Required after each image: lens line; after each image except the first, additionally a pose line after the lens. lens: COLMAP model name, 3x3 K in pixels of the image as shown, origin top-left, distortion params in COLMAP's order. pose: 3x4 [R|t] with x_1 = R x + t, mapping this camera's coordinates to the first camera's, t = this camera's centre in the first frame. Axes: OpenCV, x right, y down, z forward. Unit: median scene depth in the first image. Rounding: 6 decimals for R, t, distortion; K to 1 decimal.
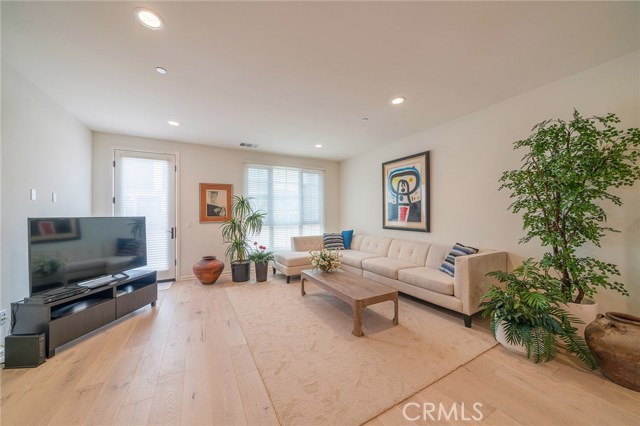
lens RADIAL K [[220.7, 0, 308.5], [0, 220.7, 209.5], [0, 0, 1]] dist [-0.000896, -0.000642]
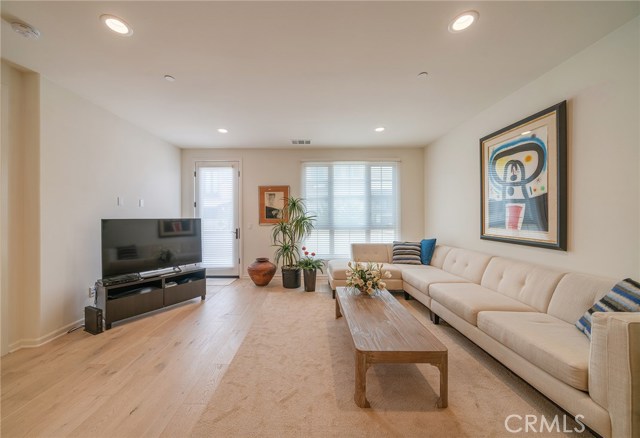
lens RADIAL K [[227.3, 0, 301.7], [0, 227.3, 214.3], [0, 0, 1]] dist [-0.005547, 0.000423]
pose [[0.884867, -0.001640, -0.465841, 0.196905], [0.007500, 0.999914, 0.010725, 0.002112], [0.465784, -0.012984, 0.884803, 0.174295]]
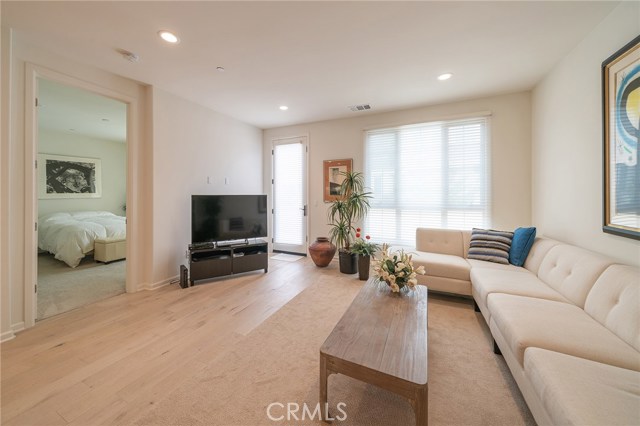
lens RADIAL K [[249.3, 0, 319.2], [0, 249.3, 192.2], [0, 0, 1]] dist [0.000997, -0.000045]
pose [[0.602956, 0.001276, -0.797773, 0.414330], [0.013914, 0.999830, 0.012115, 0.005147], [0.797653, -0.018405, 0.602836, 0.367199]]
